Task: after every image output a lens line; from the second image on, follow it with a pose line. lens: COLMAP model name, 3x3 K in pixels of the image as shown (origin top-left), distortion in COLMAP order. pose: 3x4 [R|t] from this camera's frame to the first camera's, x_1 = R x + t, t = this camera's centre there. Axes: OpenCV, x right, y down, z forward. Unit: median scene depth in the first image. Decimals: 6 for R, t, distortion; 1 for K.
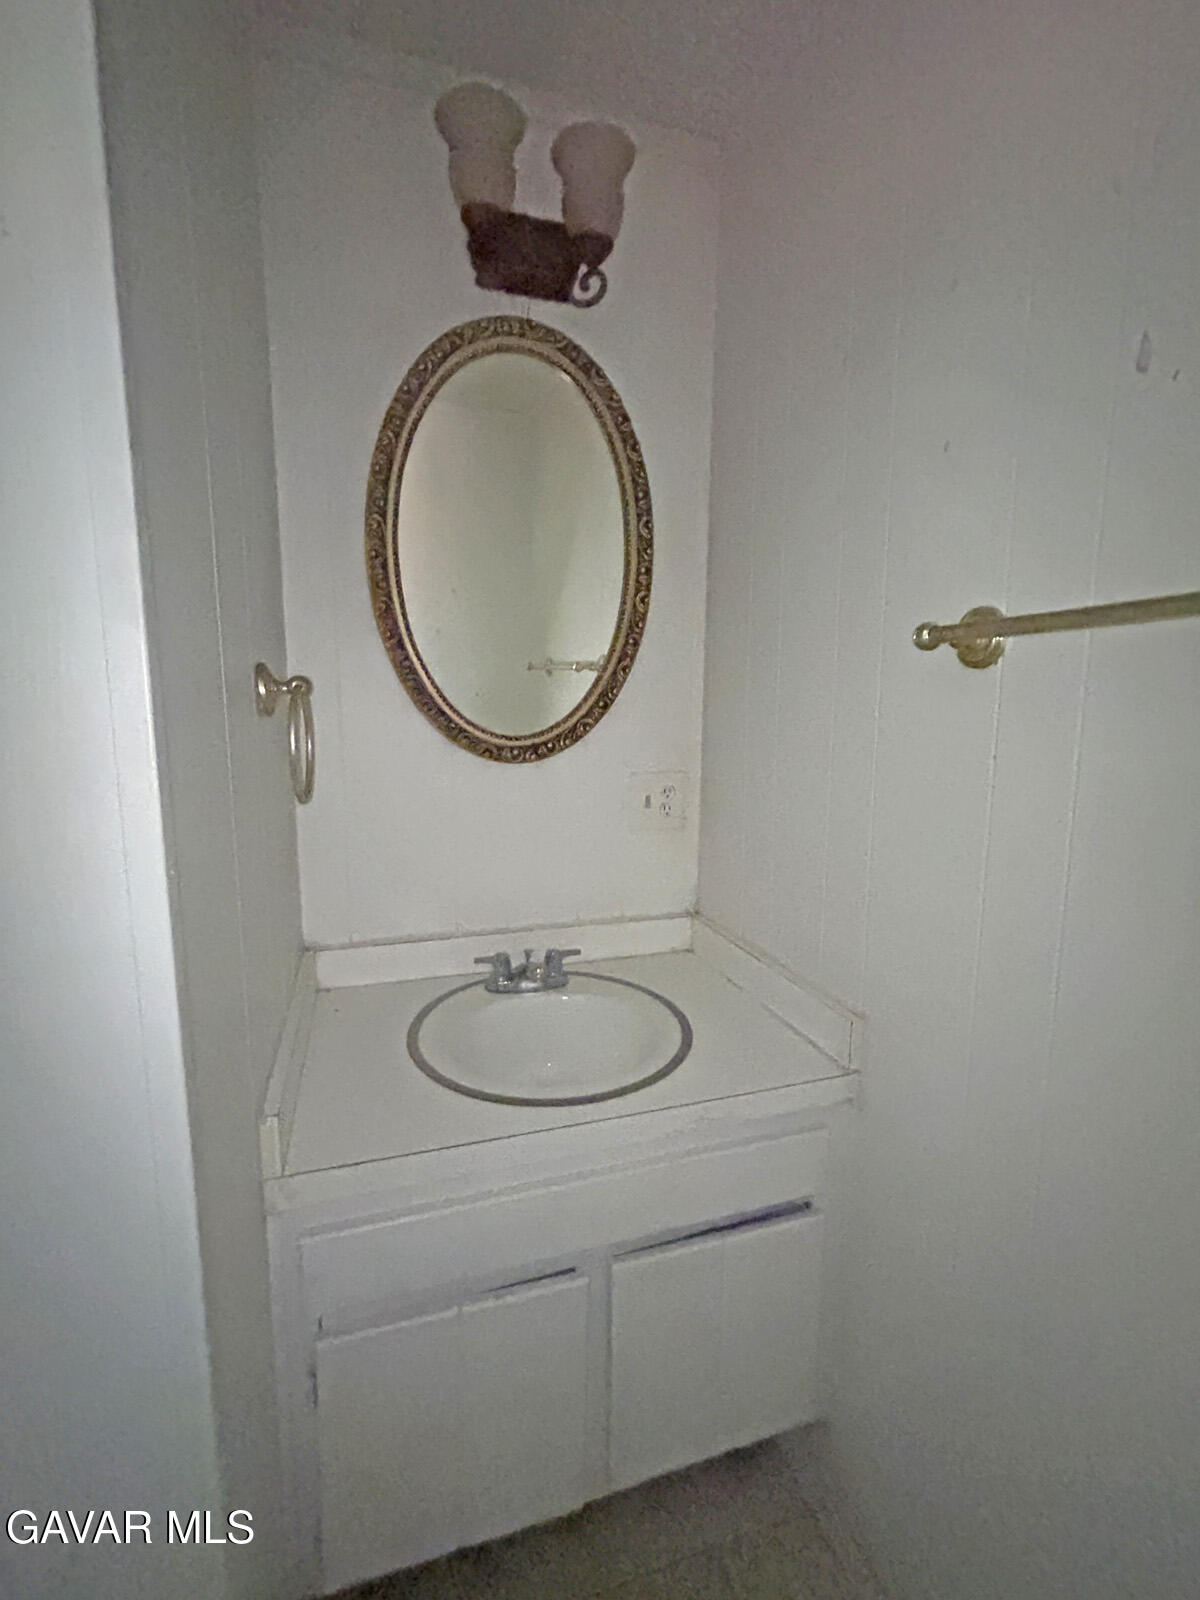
lens RADIAL K [[699.0, 0, 604.5], [0, 699.0, 800.2], [0, 0, 1]] dist [-0.001885, -0.000493]
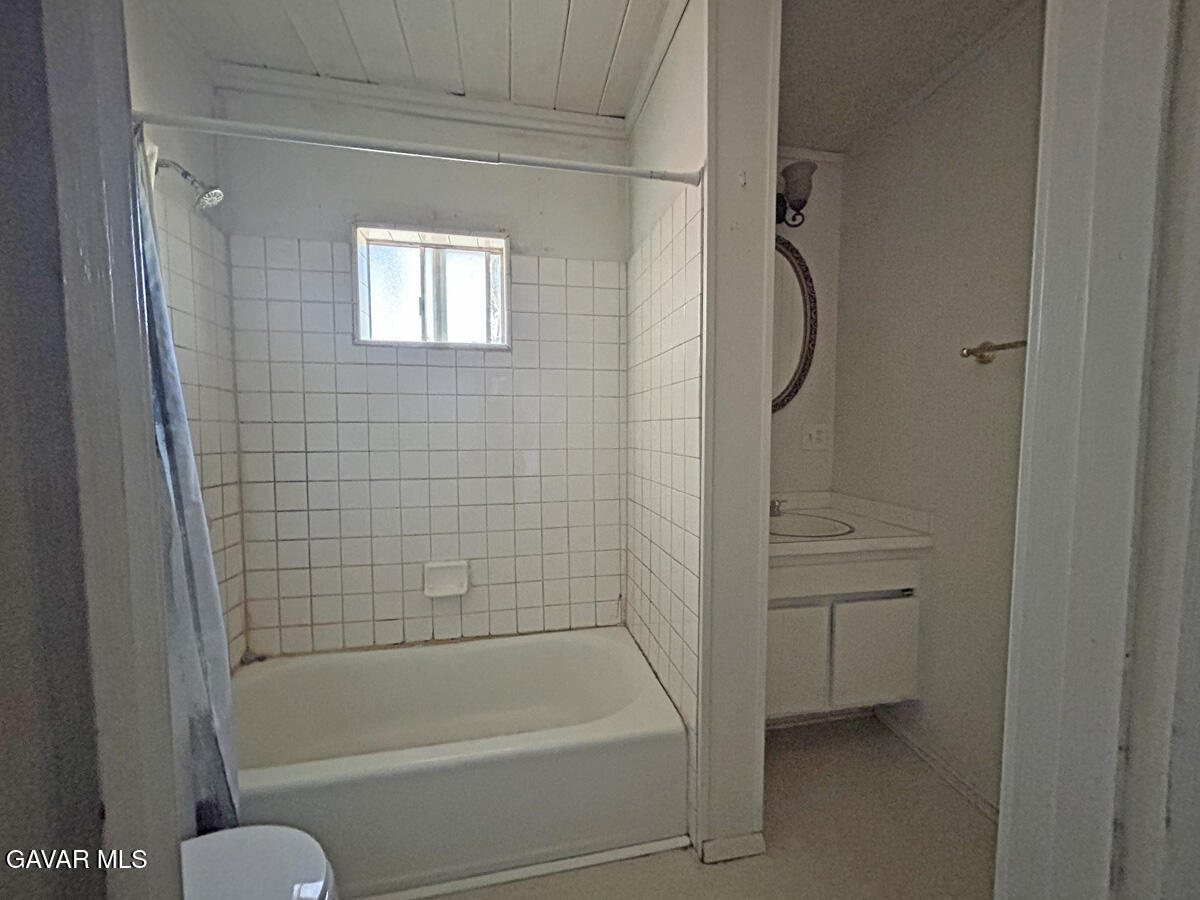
lens RADIAL K [[485.3, 0, 595.1], [0, 485.3, 453.8], [0, 0, 1]] dist [0.002130, 0.000059]
pose [[0.988083, 0.011362, -0.153500, -0.406863], [-0.022649, 0.997148, -0.071986, 0.199818], [0.152245, 0.074605, 0.985523, -0.653667]]
